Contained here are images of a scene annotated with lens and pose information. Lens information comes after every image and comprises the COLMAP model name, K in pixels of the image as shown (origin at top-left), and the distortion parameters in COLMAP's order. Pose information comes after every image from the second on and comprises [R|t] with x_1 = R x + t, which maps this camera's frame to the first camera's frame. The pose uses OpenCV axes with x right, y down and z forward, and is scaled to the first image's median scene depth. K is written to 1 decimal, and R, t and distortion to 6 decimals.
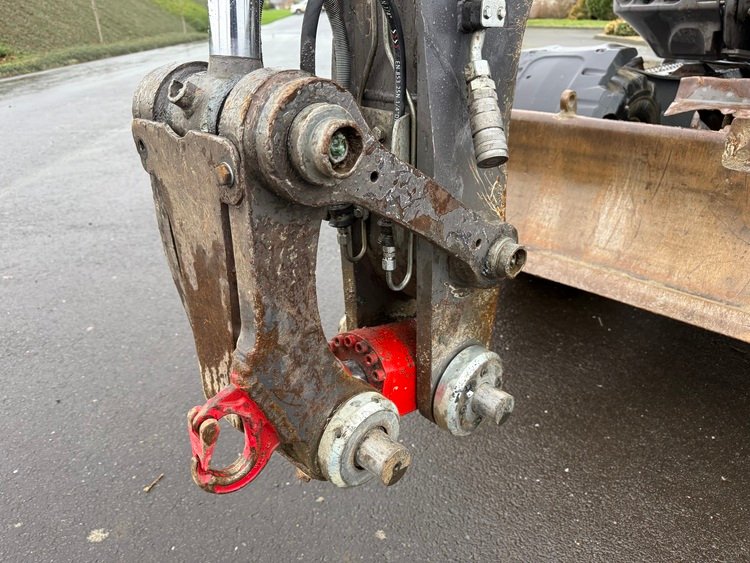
lens RADIAL K [[530.6, 0, 380.5], [0, 530.6, 286.6], [0, 0, 1]] dist [0.060673, -0.074977]
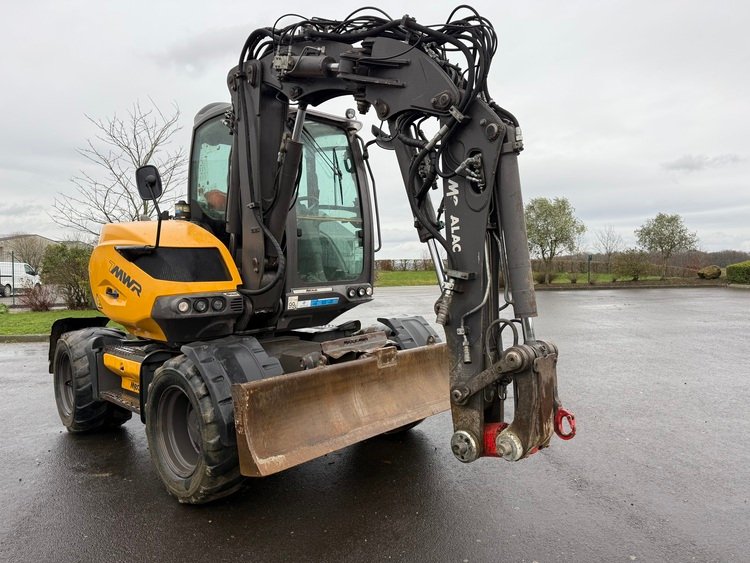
lens RADIAL K [[530.6, 0, 374.7], [0, 530.6, 282.2], [0, 0, 1]] dist [0.060673, -0.074977]
pose [[0.007150, -0.015194, 0.999859, -1.898387], [0.469754, 0.882740, 0.010055, -0.607547], [-0.882768, 0.469616, 0.013449, 0.743060]]
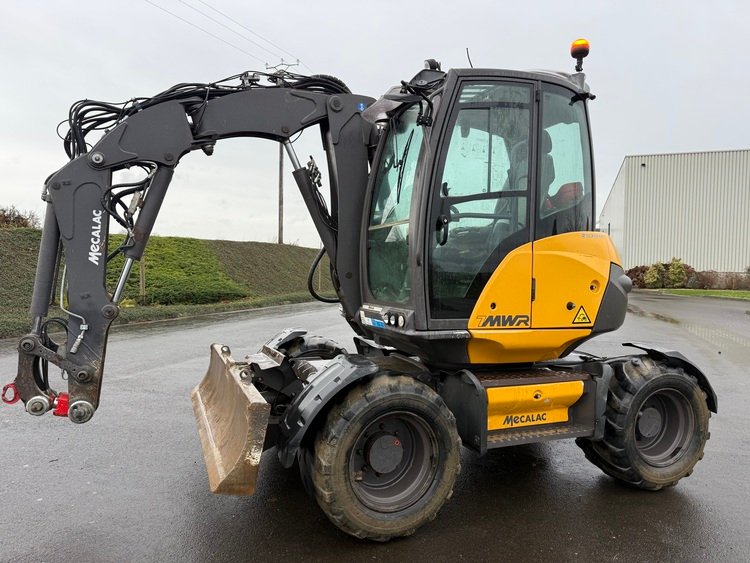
lens RADIAL K [[530.6, 0, 377.8], [0, 530.6, 274.7], [0, 0, 1]] dist [0.060673, -0.074977]
pose [[0.909607, 0.038235, -0.413706, 2.445487], [-0.216294, 0.893756, -0.392960, 0.241651], [0.354727, 0.446921, 0.821237, -1.264835]]
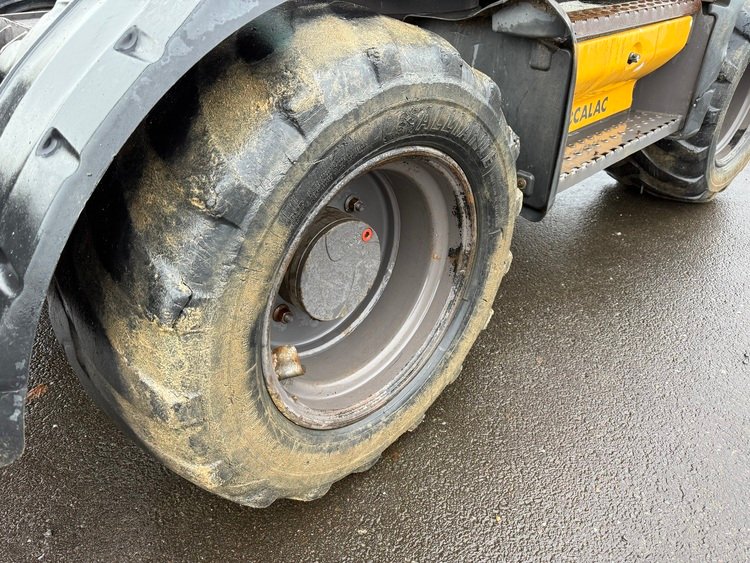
lens RADIAL K [[530.6, 0, 381.9], [0, 530.6, 284.5], [0, 0, 1]] dist [0.060673, -0.074977]
pose [[0.998193, 0.053030, -0.028257, 1.645541], [-0.049186, 0.991223, 0.122709, -0.056216], [0.034516, -0.121097, 0.992040, 0.186693]]
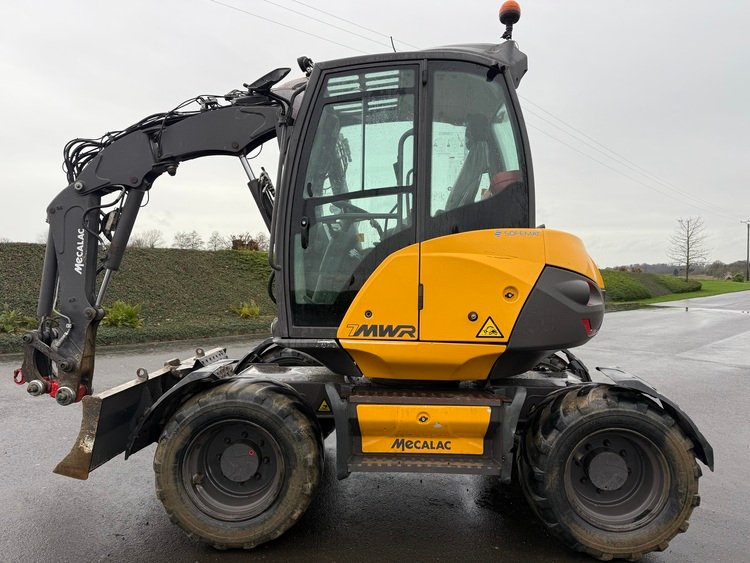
lens RADIAL K [[530.6, 0, 373.8], [0, 530.6, 276.9], [0, 0, 1]] dist [0.060673, -0.074977]
pose [[0.666077, 0.020685, -0.745596, 3.602992], [-0.357010, 0.886514, -0.294340, -0.207106], [0.654893, 0.462239, 0.597871, -0.370001]]
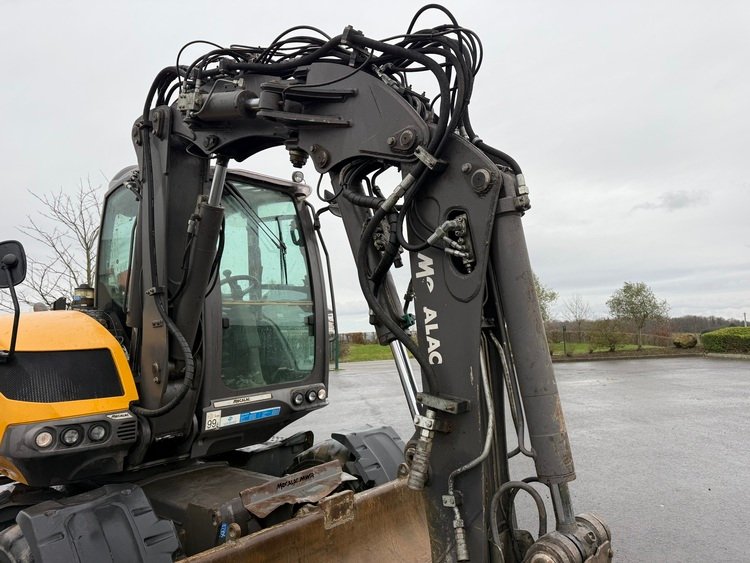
lens RADIAL K [[530.6, 0, 376.5], [0, 530.6, 270.9], [0, 0, 1]] dist [0.060673, -0.074977]
pose [[-0.049439, 0.139529, 0.988983, -1.203586], [0.491766, 0.865253, -0.097490, -0.680555], [-0.869323, 0.481528, -0.111393, 0.605019]]
